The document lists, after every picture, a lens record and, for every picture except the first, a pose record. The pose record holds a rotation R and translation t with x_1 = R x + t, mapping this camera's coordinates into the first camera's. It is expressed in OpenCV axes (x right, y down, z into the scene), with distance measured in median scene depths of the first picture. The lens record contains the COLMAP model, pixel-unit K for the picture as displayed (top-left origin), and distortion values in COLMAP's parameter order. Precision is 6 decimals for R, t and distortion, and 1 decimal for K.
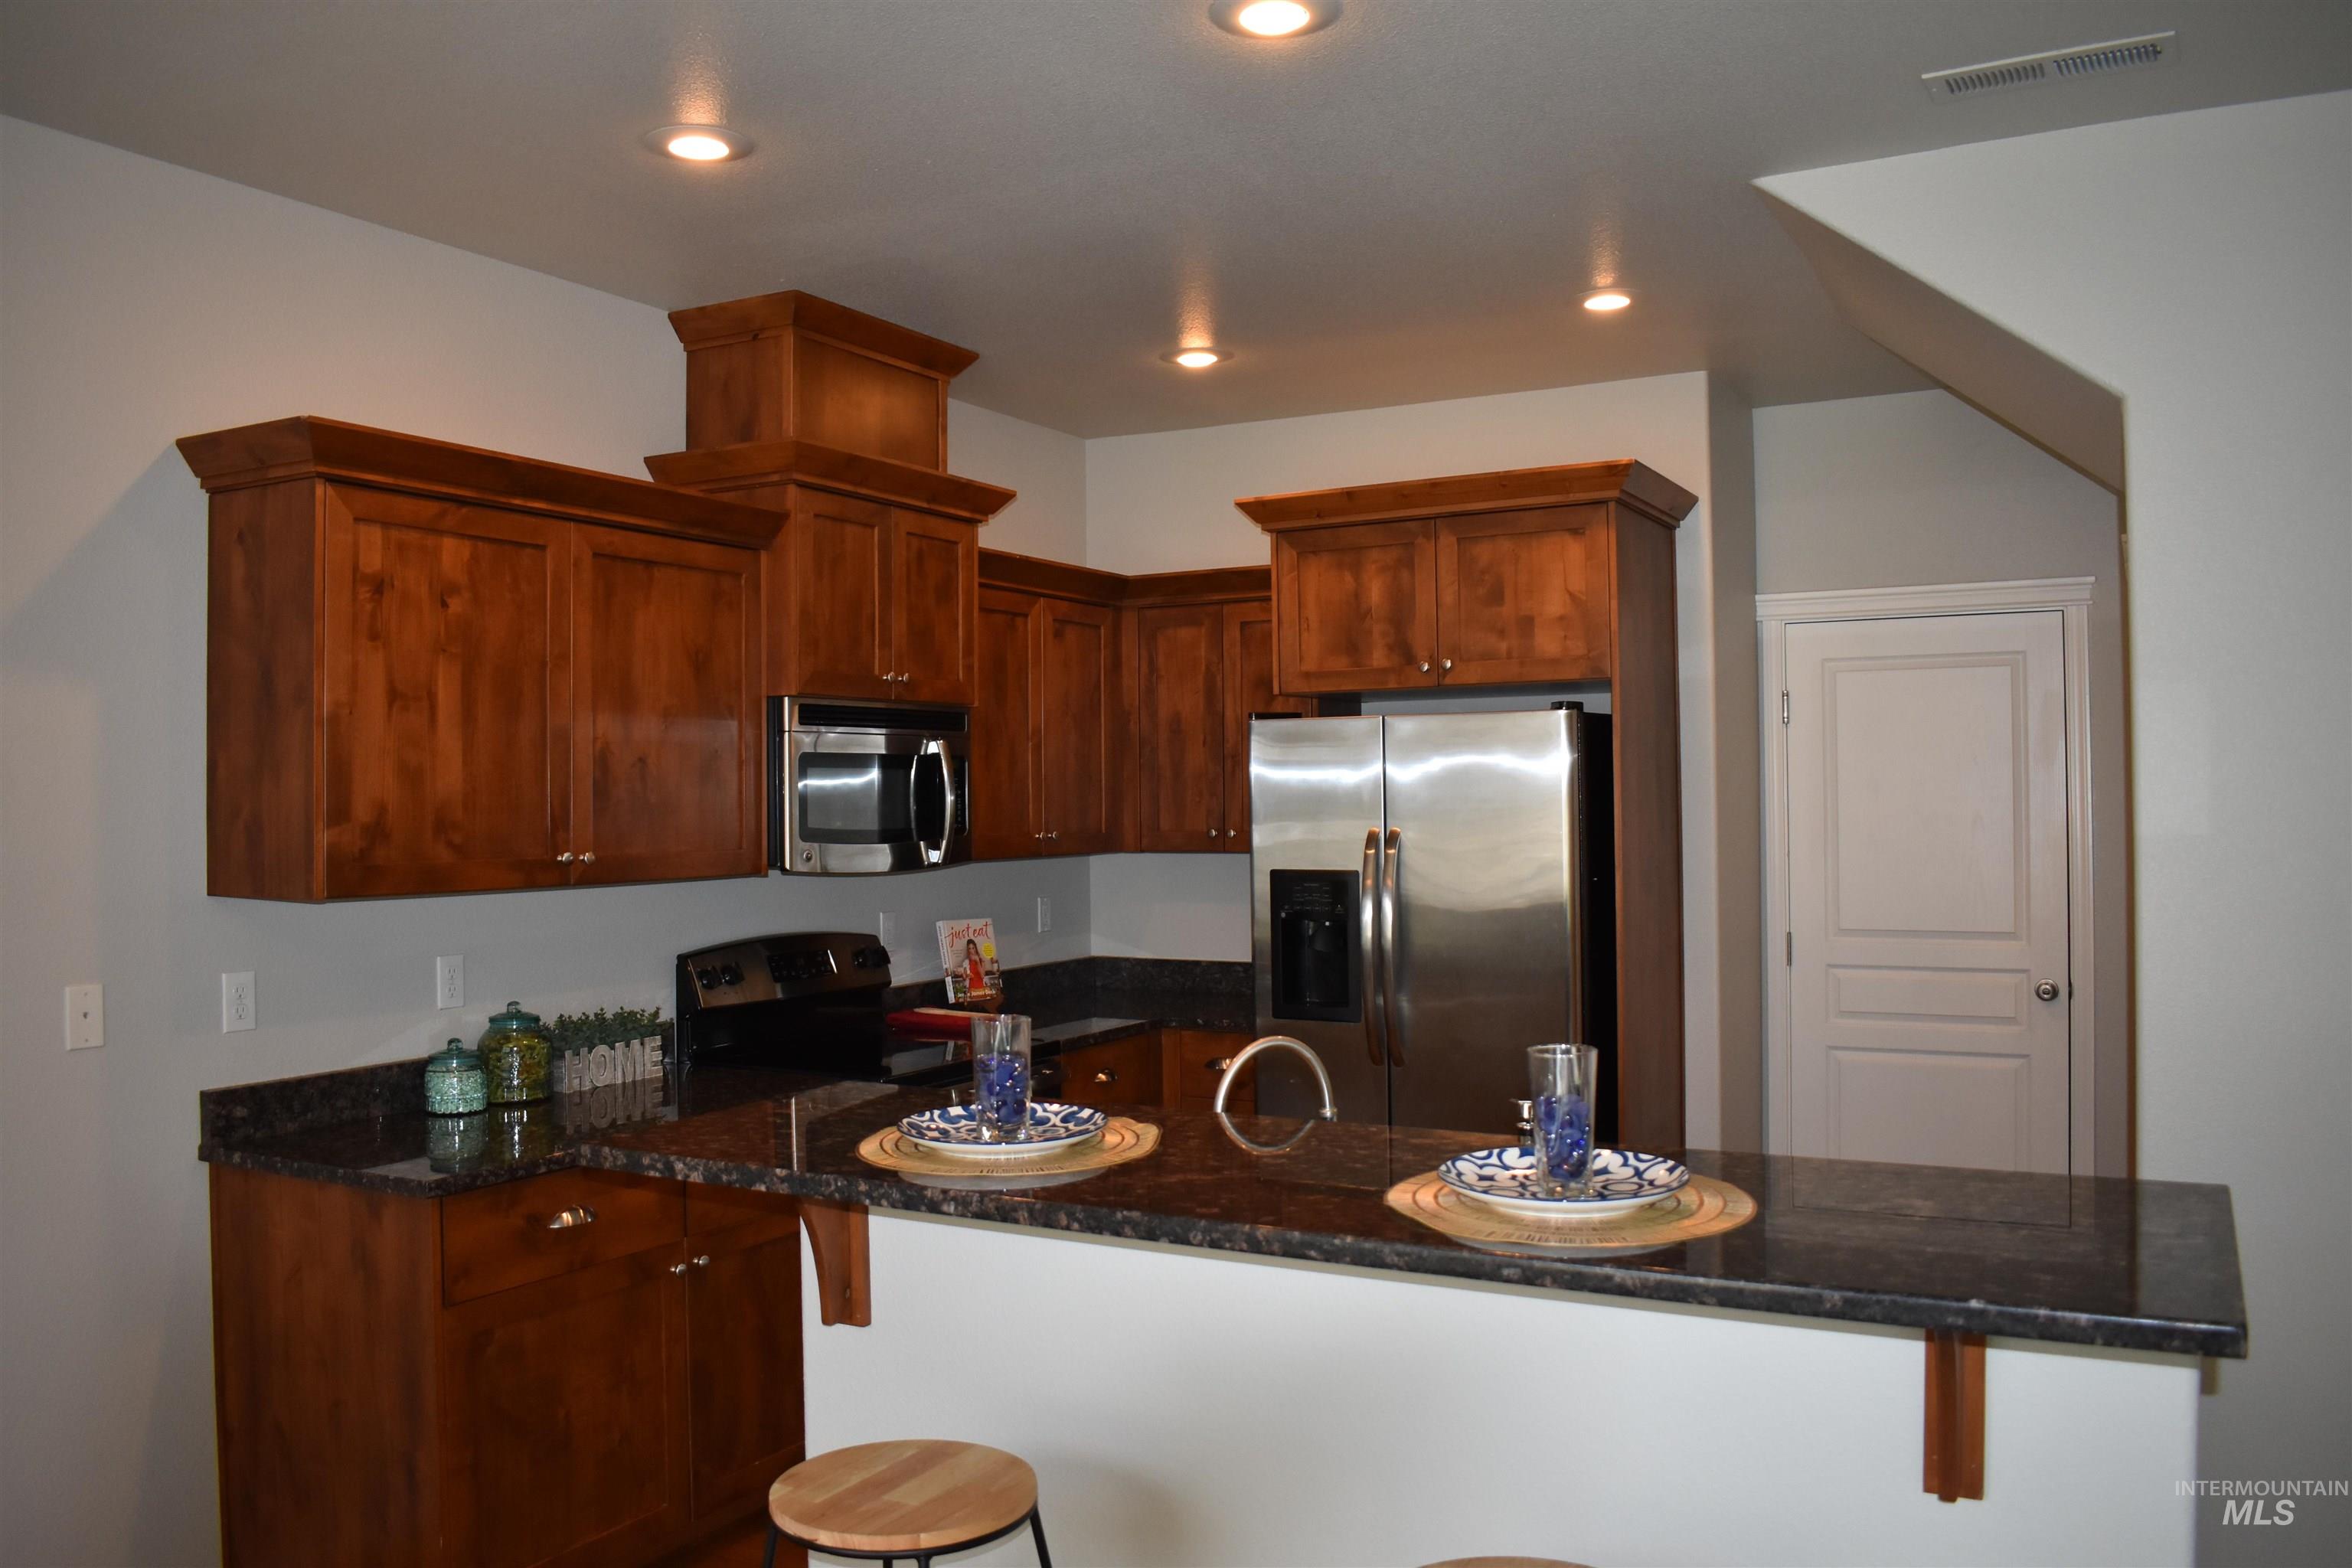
lens RADIAL K [[1853.5, 0, 1181.6], [0, 1853.5, 785.1], [0, 0, 1]] dist [-0.087337, 0.000522]
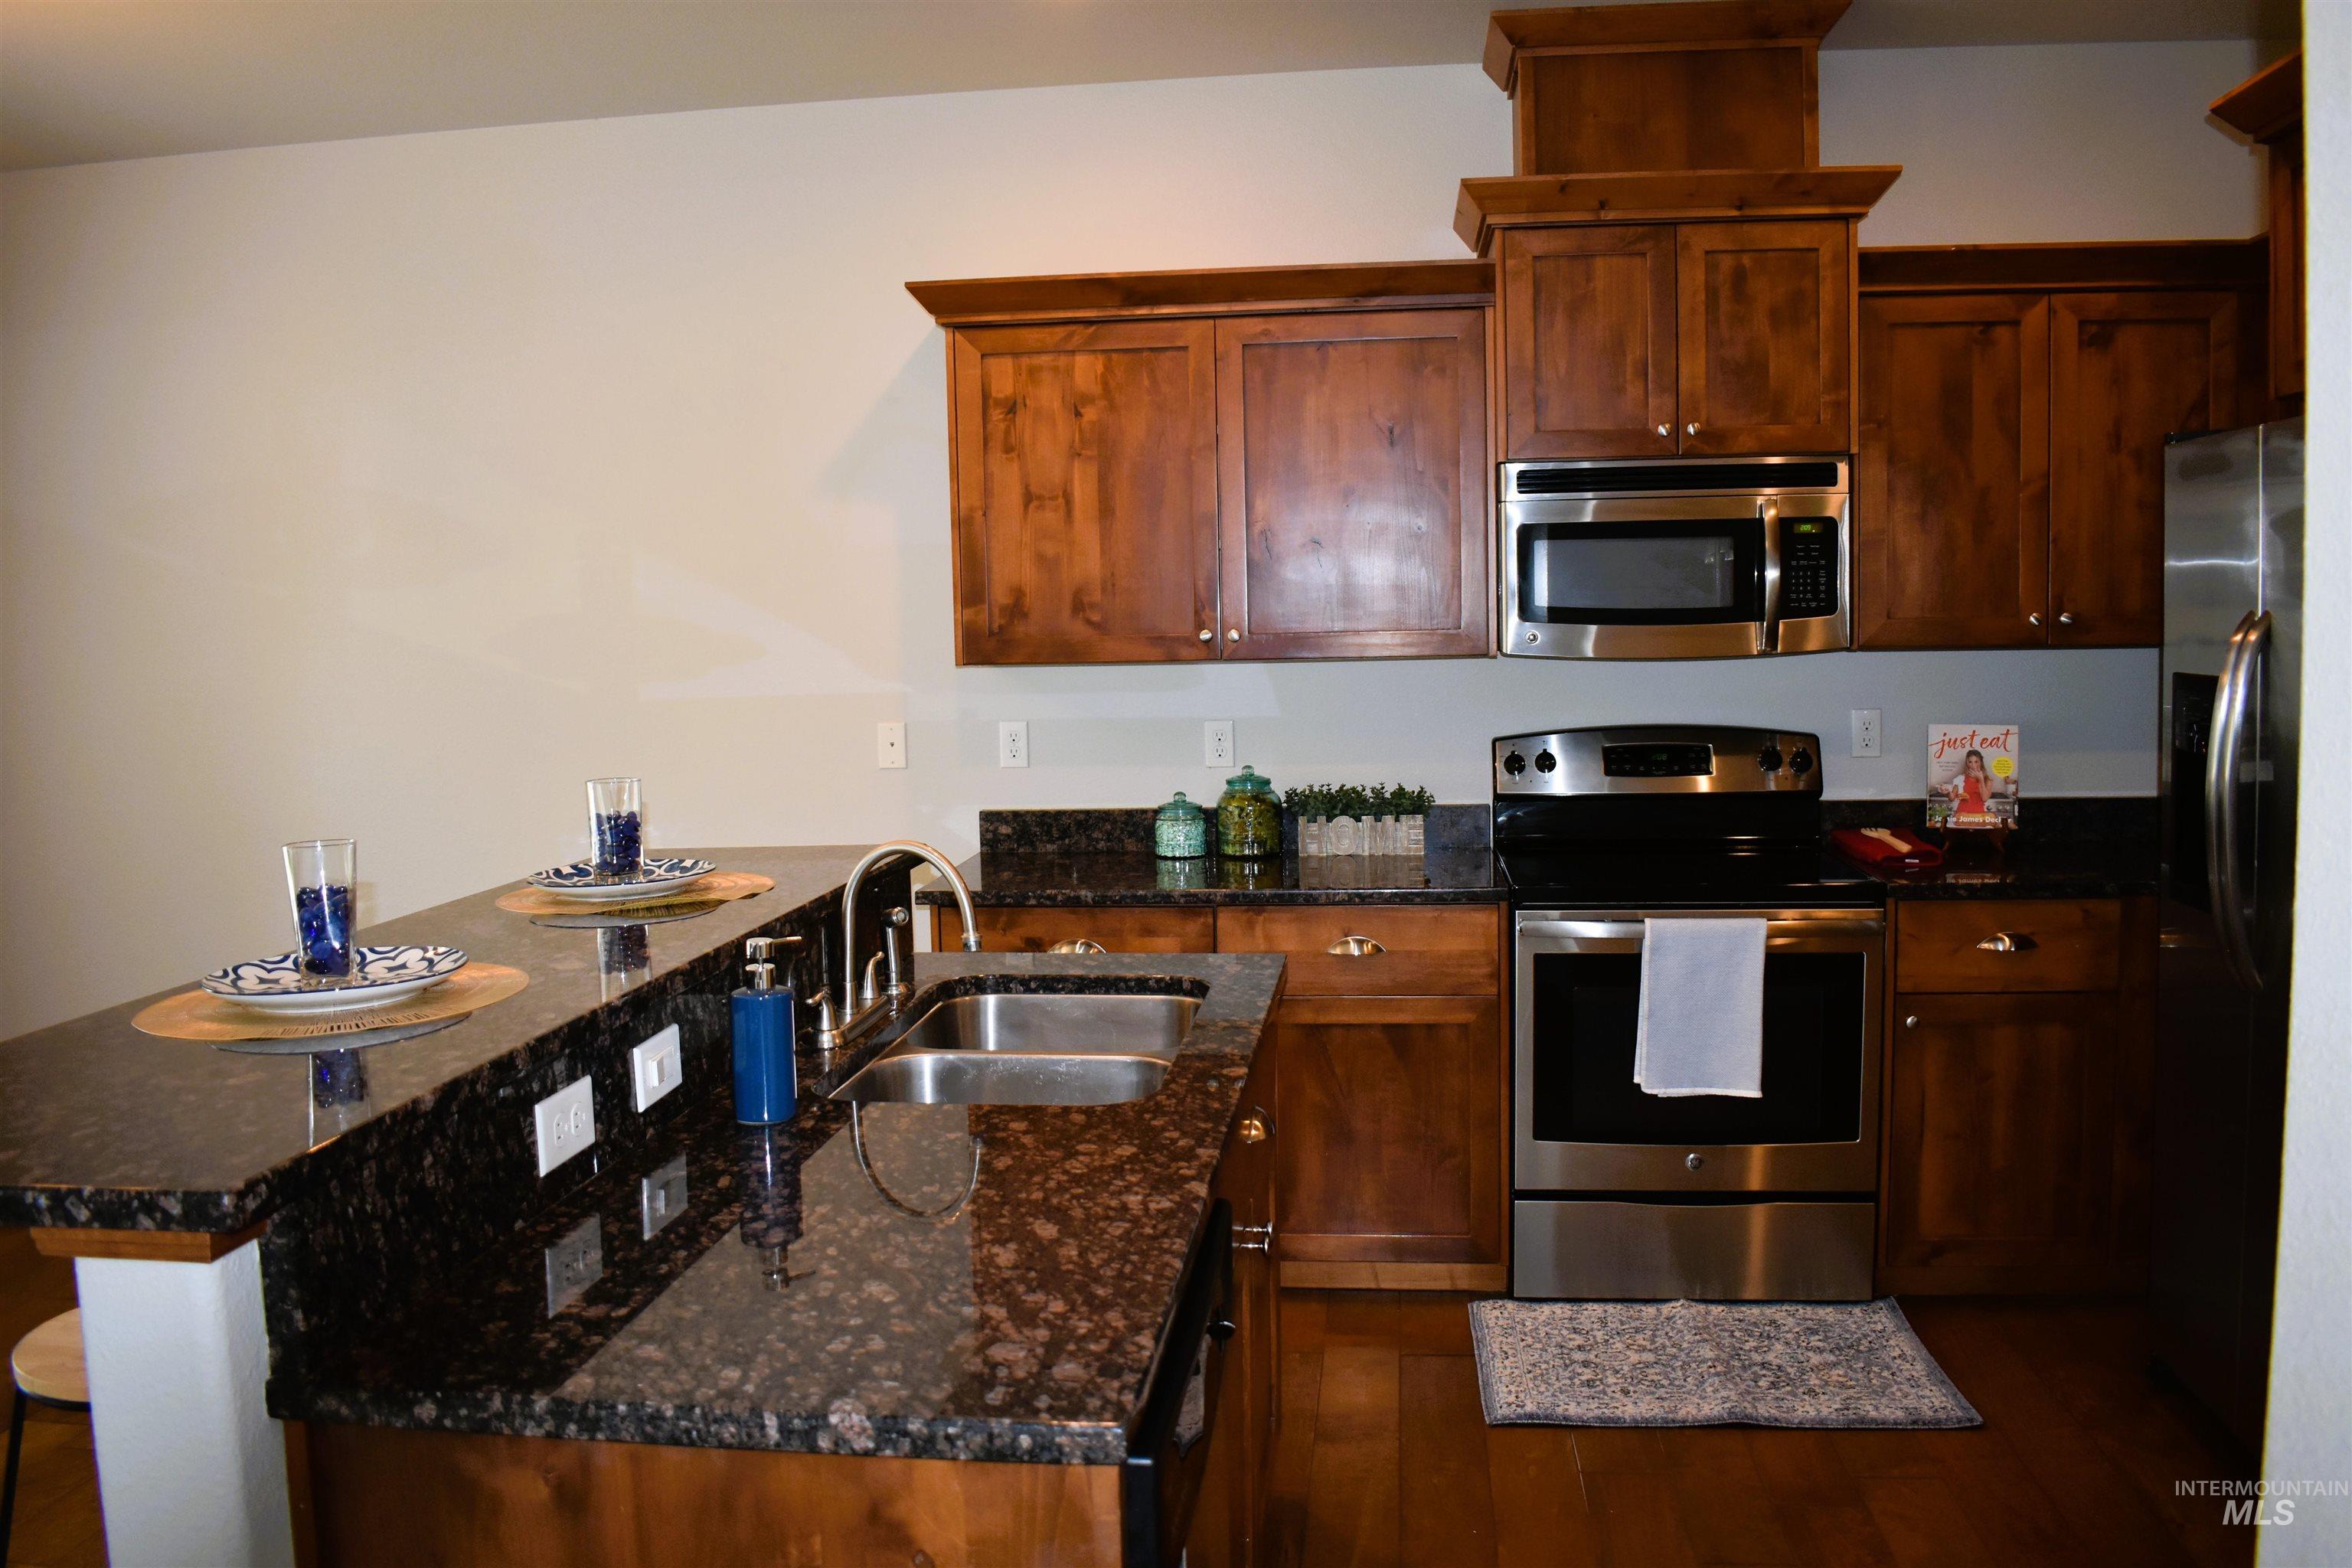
lens RADIAL K [[1853.5, 0, 1182.1], [0, 1853.5, 779.4], [0, 0, 1]] dist [-0.087337, 0.000522]
pose [[0.373869, 0.085148, -0.923565, 0.694965], [0.024300, 0.994536, 0.101528, 0.013396], [0.927163, -0.060401, 0.369757, 0.591222]]
